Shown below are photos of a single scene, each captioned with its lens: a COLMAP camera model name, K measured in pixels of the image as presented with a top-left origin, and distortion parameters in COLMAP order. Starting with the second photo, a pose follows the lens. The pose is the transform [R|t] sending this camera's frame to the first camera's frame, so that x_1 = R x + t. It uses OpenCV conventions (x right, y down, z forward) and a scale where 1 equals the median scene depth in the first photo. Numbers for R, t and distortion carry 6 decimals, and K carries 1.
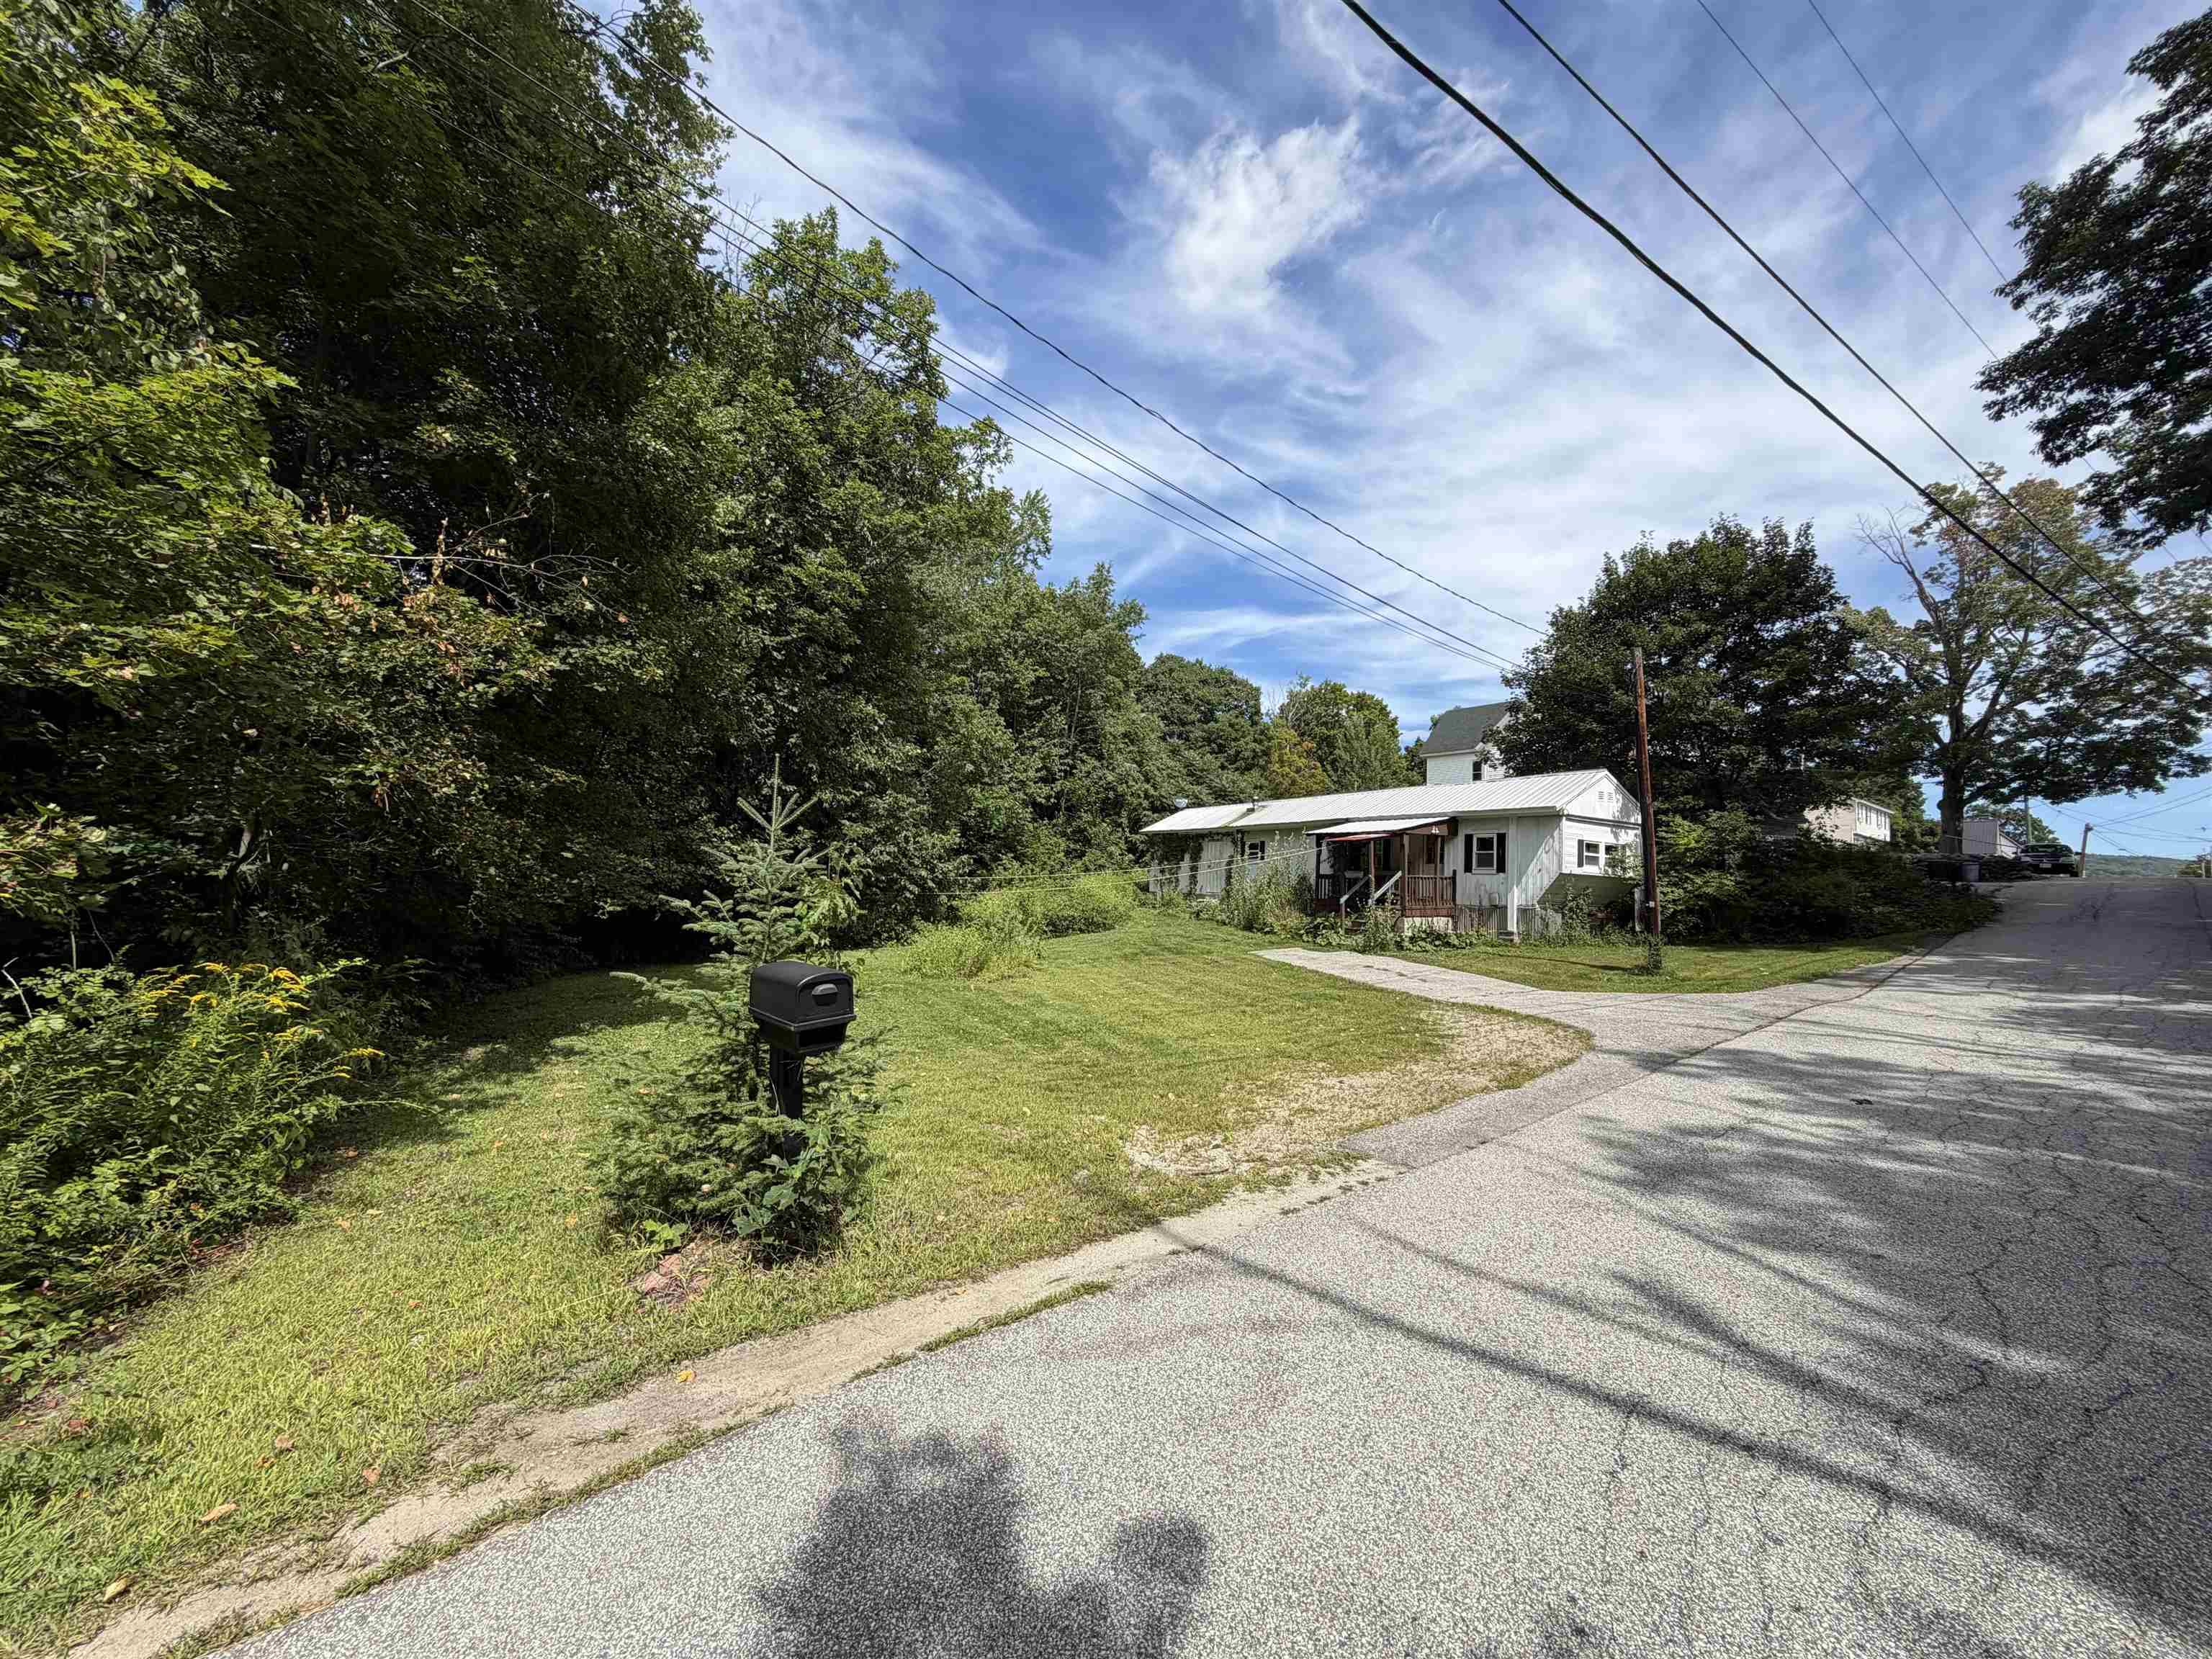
lens RADIAL K [[882.5, 0, 1096.1], [0, 882.5, 835.0], [0, 0, 1]] dist [-0.009405, 0.002779]
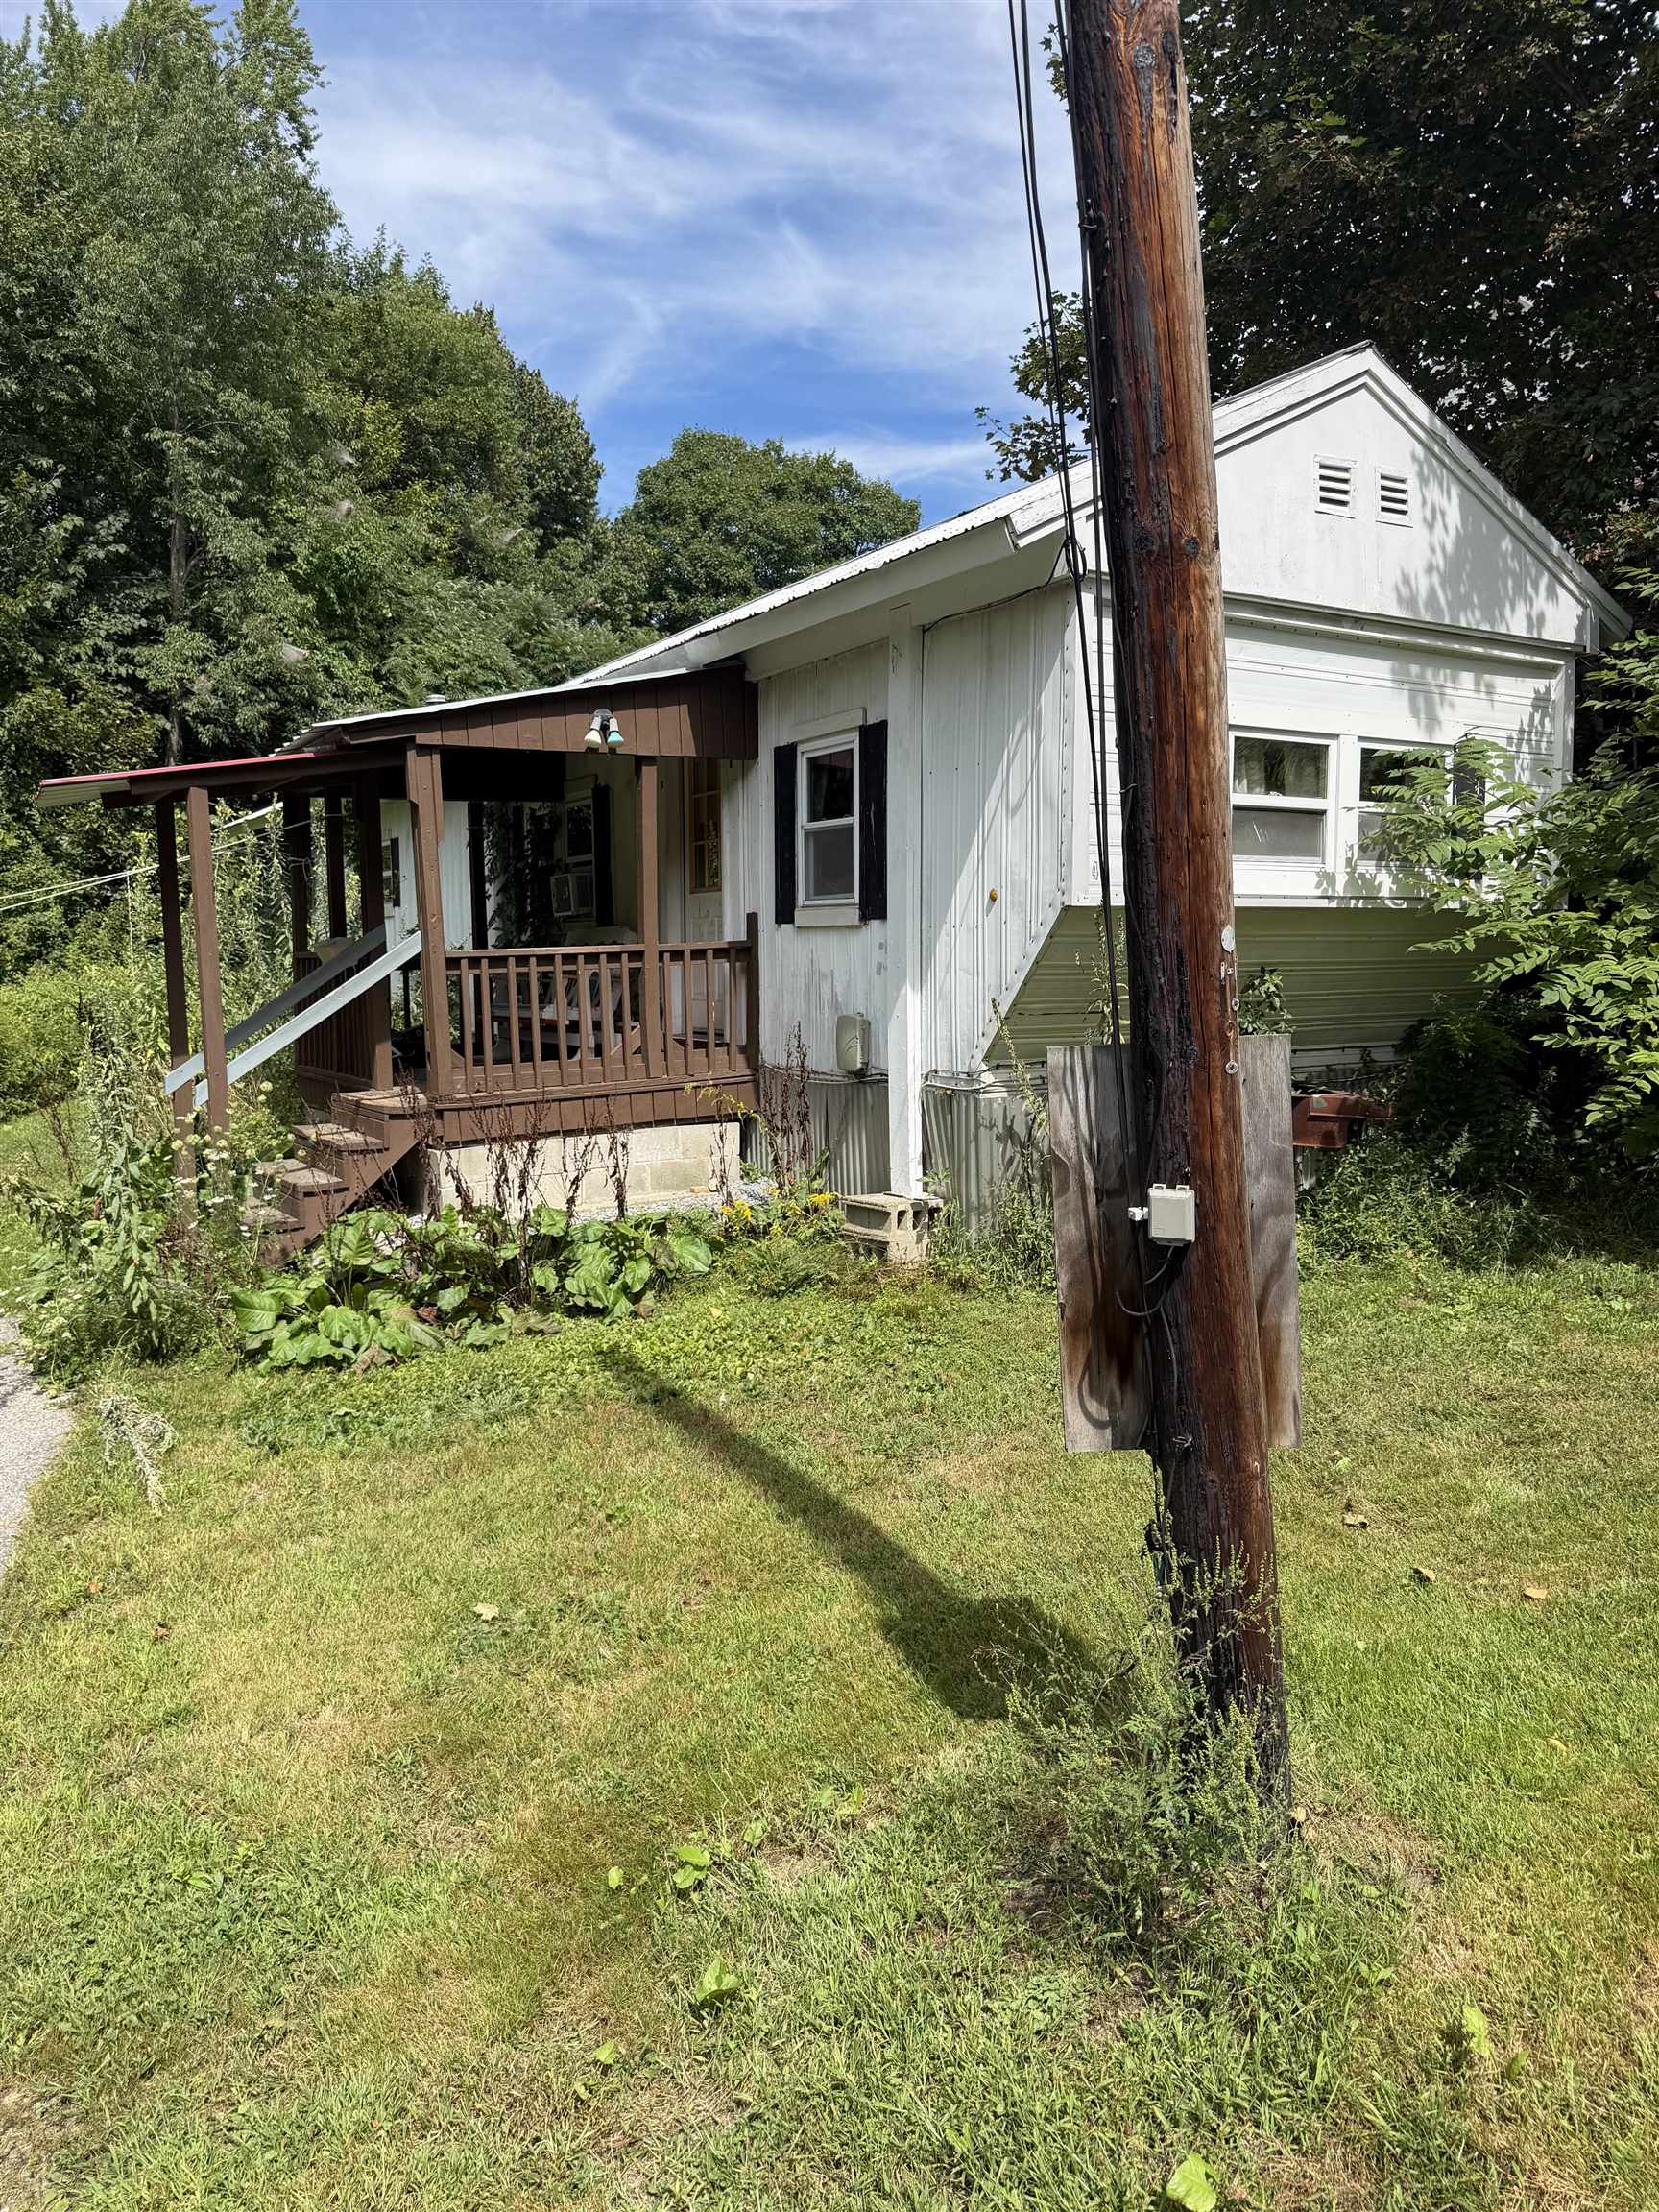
lens RADIAL K [[1551.5, 0, 821.4], [0, 1551.5, 1113.8], [0, 0, 1]] dist [0.021904, -0.013411]
pose [[0.998708, -0.050657, -0.003904, 0.493276], [0.050624, 0.985645, 0.161064, 0.032094], [-0.004311, -0.161053, 0.986936, 0.694674]]
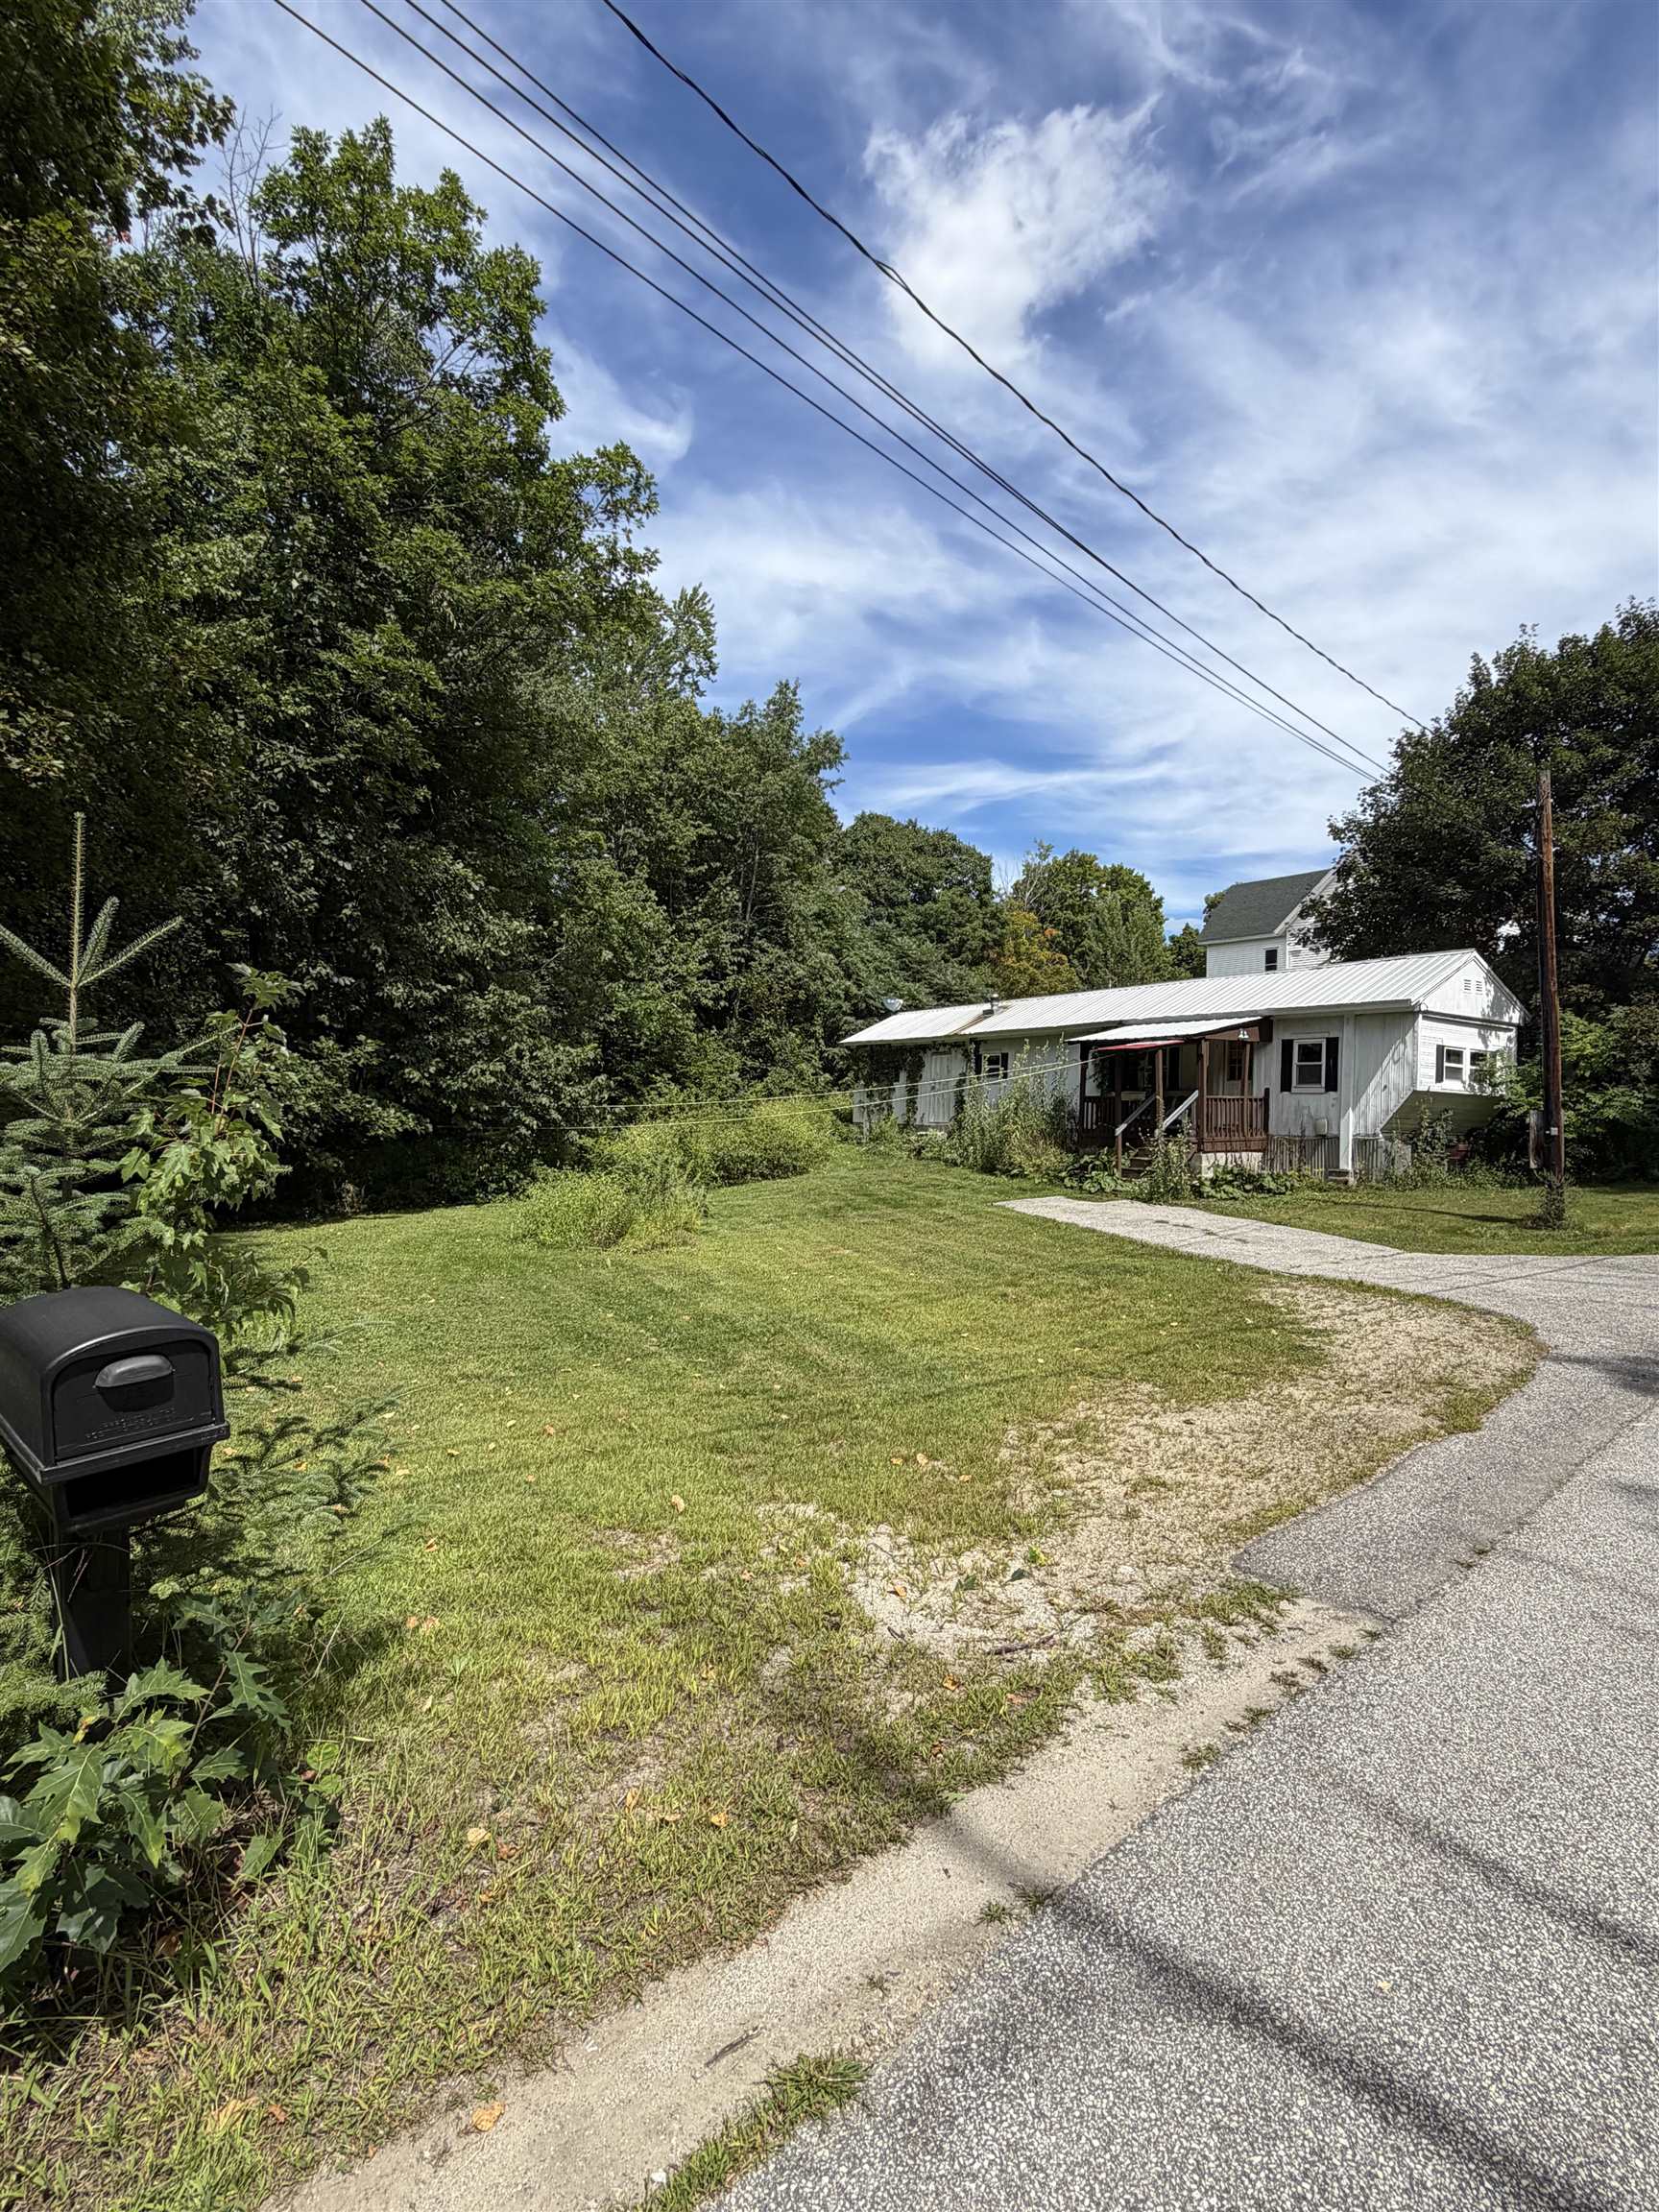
lens RADIAL K [[1116.3, 0, 819.6], [0, 1116.3, 1101.9], [0, 0, 1]] dist [-0.006736, -0.000350]
pose [[0.999308, -0.010987, 0.035549, -0.003020], [0.009387, 0.998950, 0.044843, 0.006379], [-0.036004, -0.044479, 0.998361, 0.089631]]
